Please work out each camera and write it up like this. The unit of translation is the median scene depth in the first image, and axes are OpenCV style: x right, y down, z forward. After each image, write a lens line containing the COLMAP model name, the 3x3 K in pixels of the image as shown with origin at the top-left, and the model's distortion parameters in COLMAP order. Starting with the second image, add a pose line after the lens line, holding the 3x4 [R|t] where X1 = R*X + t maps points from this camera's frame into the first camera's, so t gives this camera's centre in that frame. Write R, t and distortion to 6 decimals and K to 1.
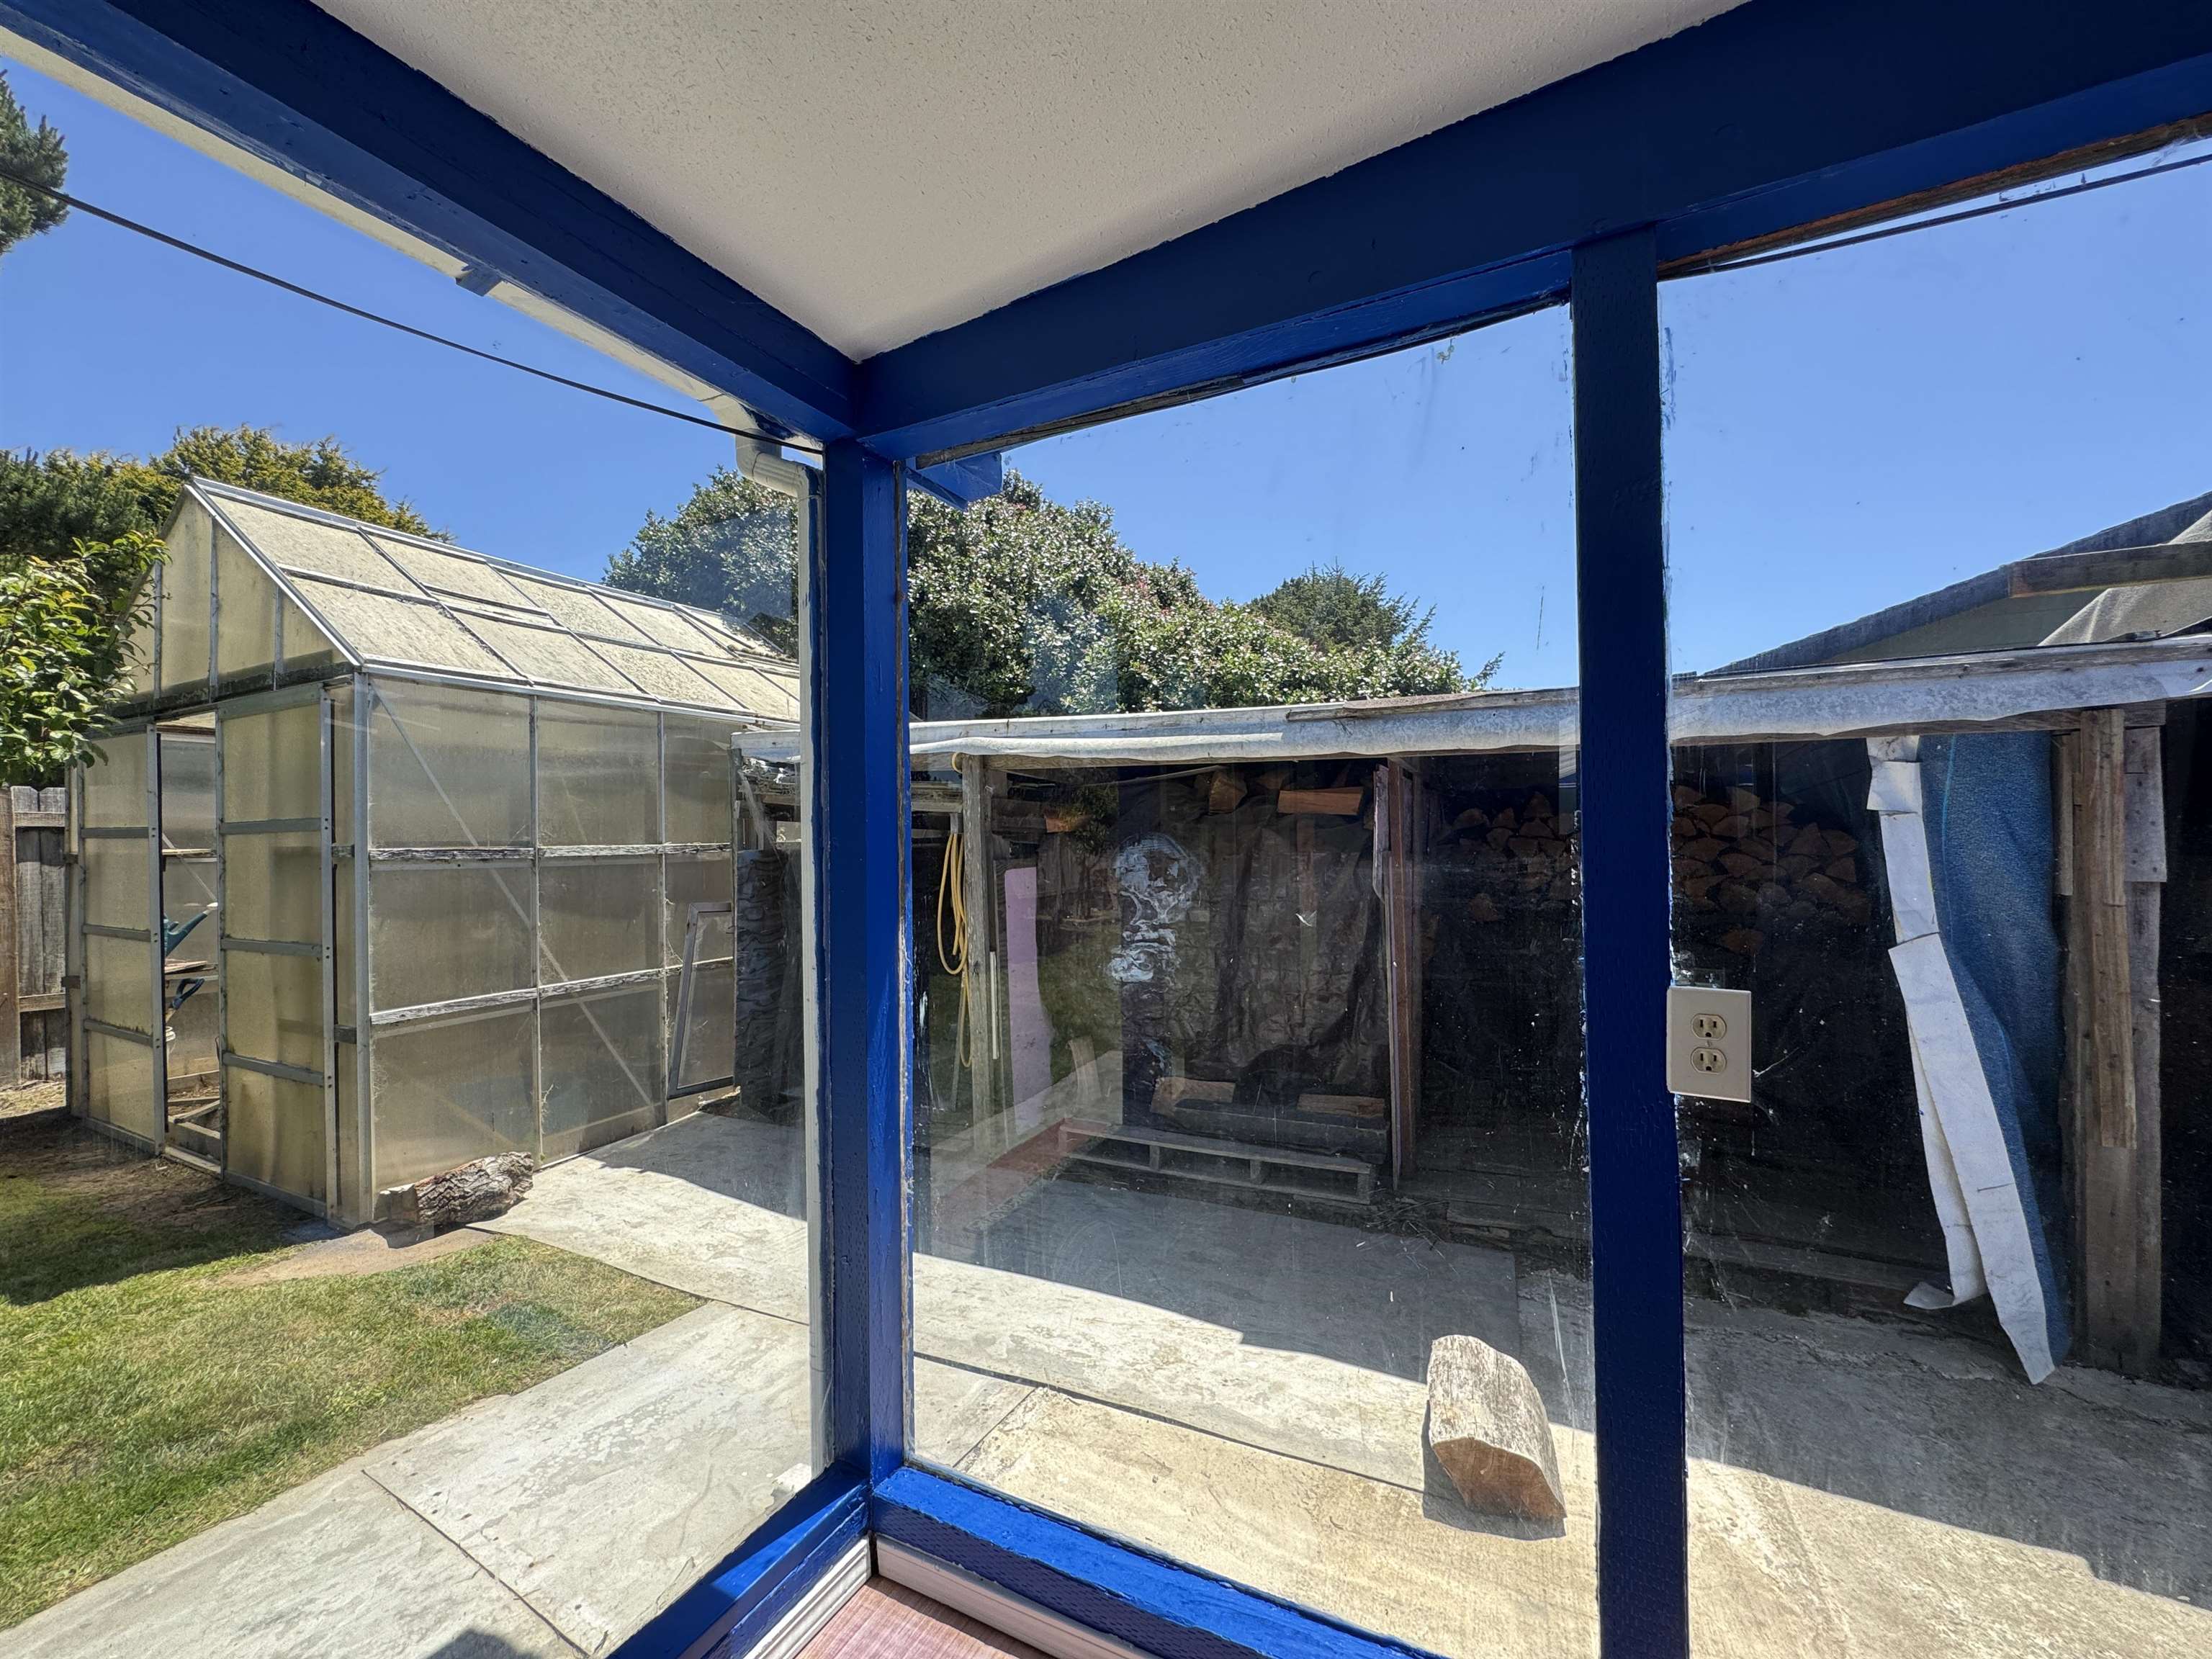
lens RADIAL K [[889.7, 0, 1106.0], [0, 889.7, 829.5], [0, 0, 1]] dist [-0.003940, 0.000128]
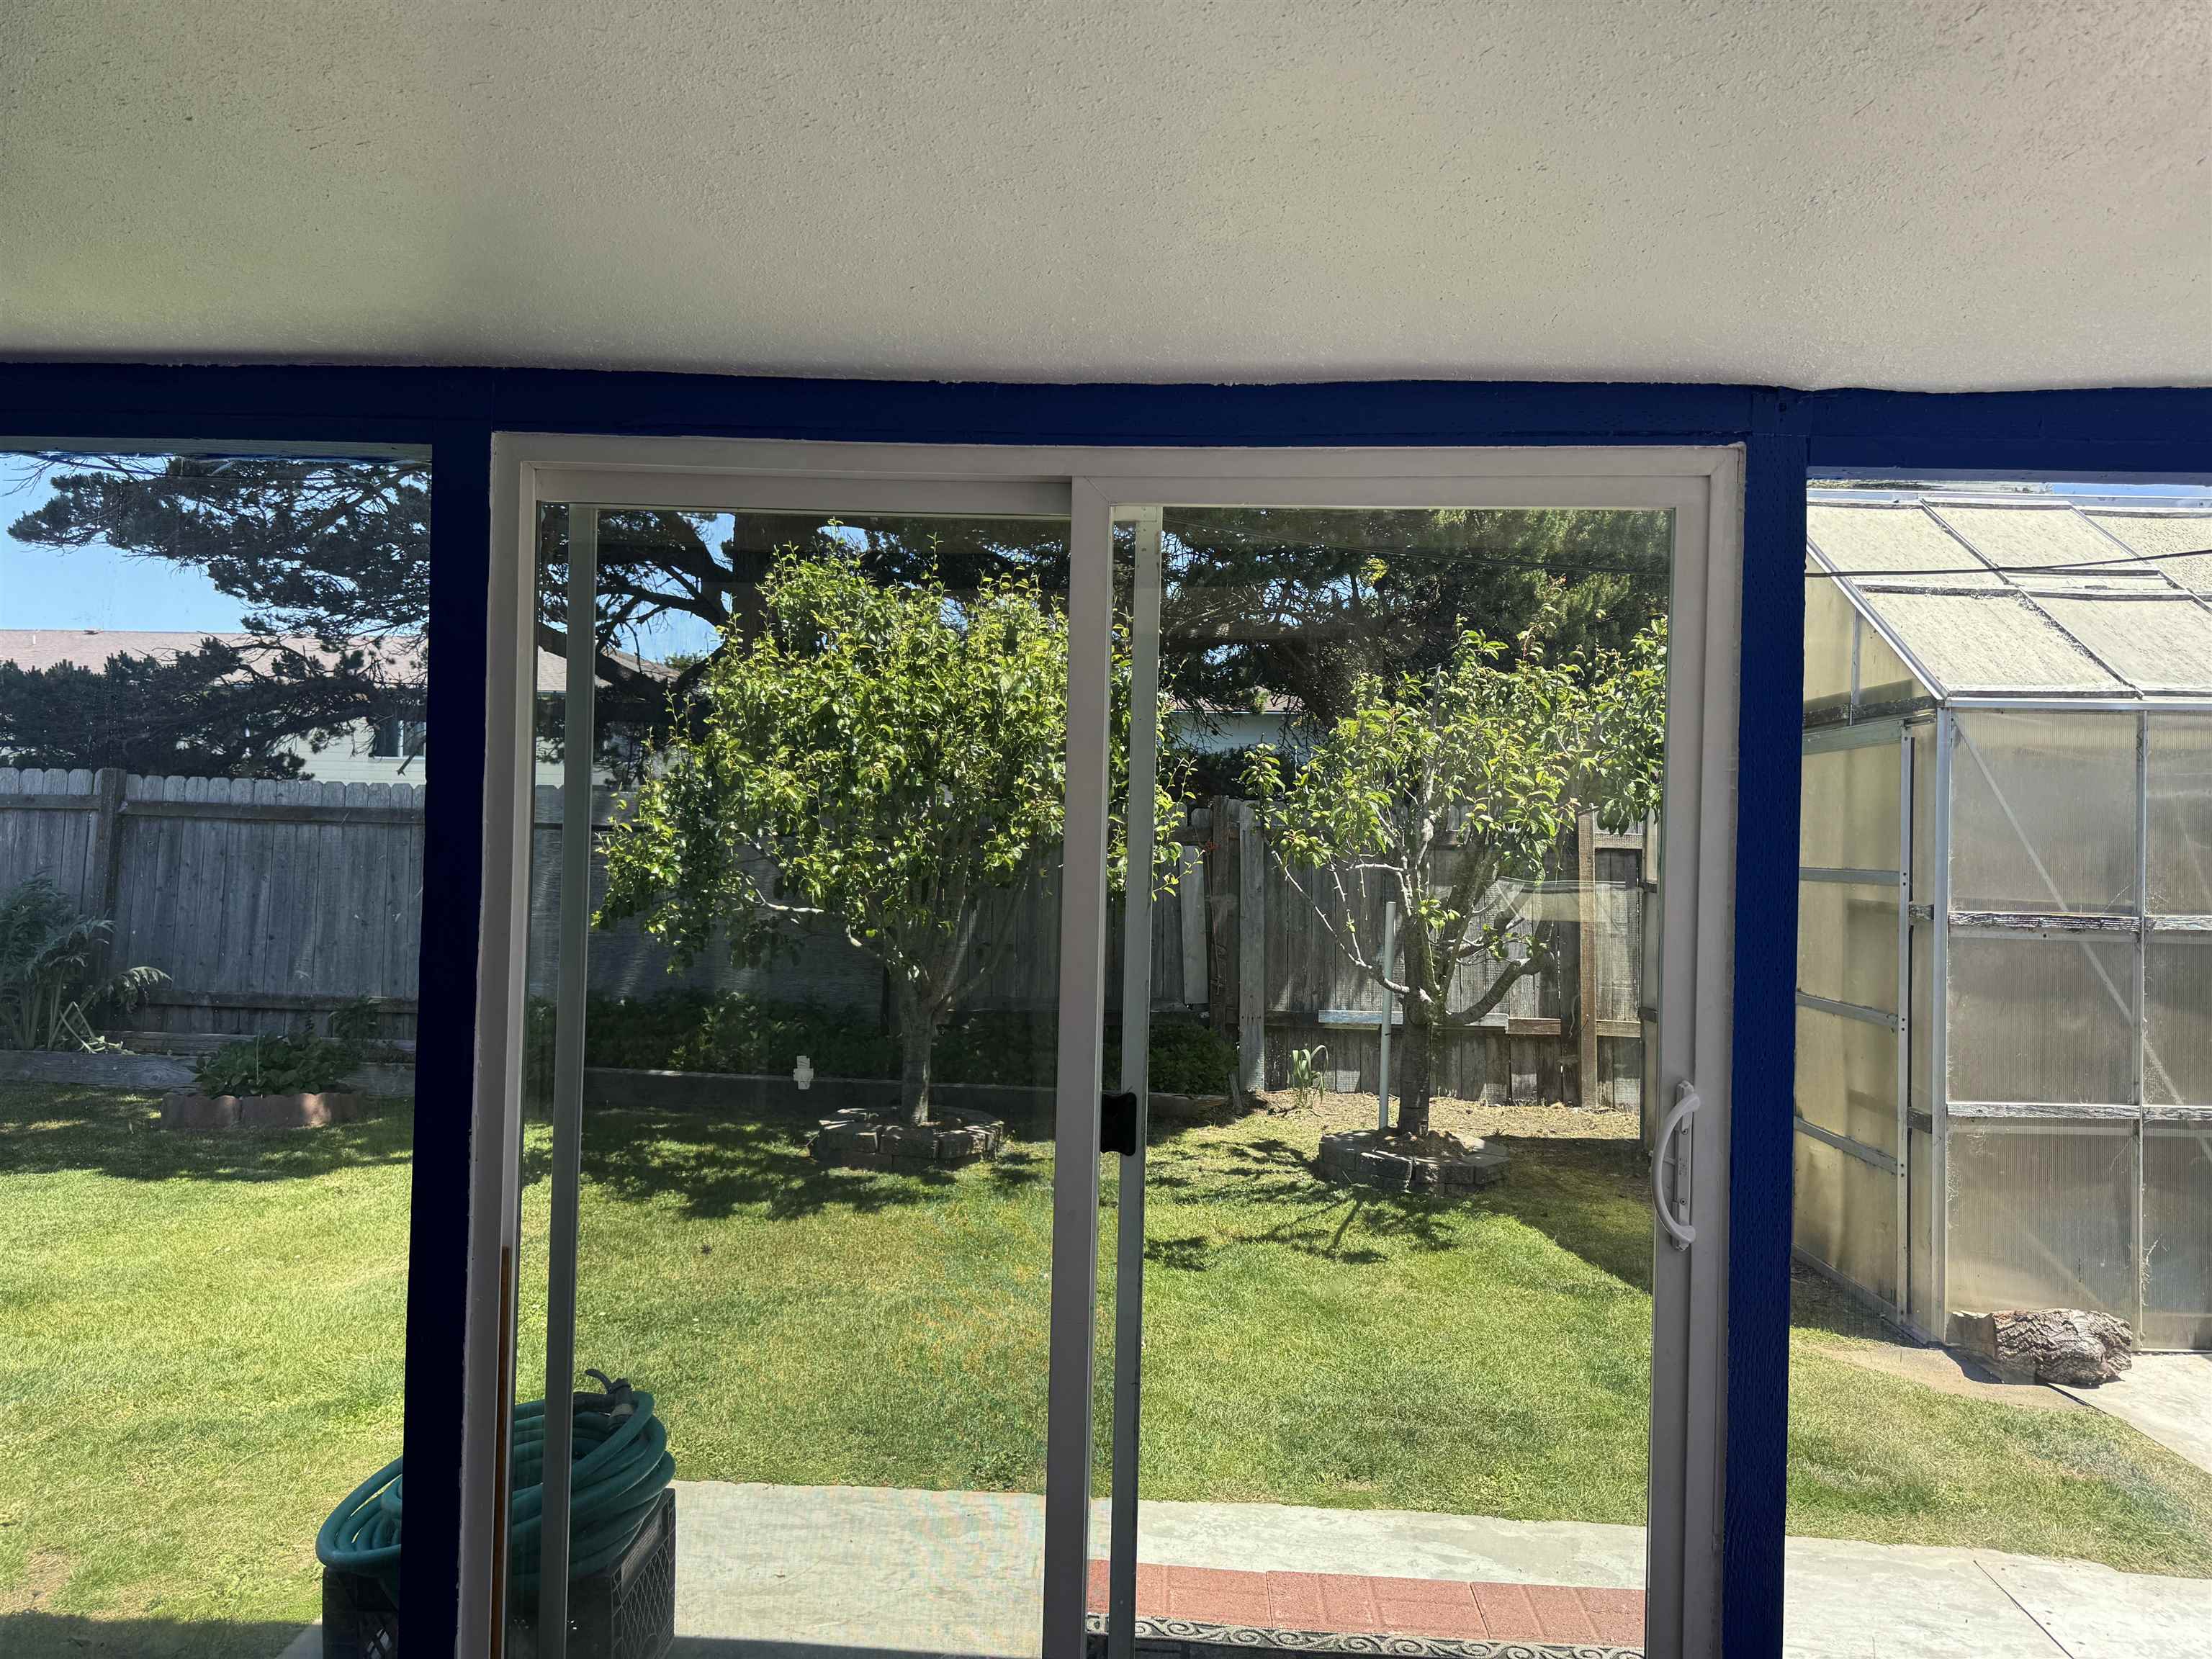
lens RADIAL K [[1555.8, 0, 1116.8], [0, 1555.8, 819.5], [0, 0, 1]] dist [-0.000146, -0.001933]
pose [[0.422710, 0.013248, -0.906168, 0.192028], [-0.015359, 0.999854, 0.007453, -0.064357], [0.906135, 0.010767, 0.422852, -0.364475]]
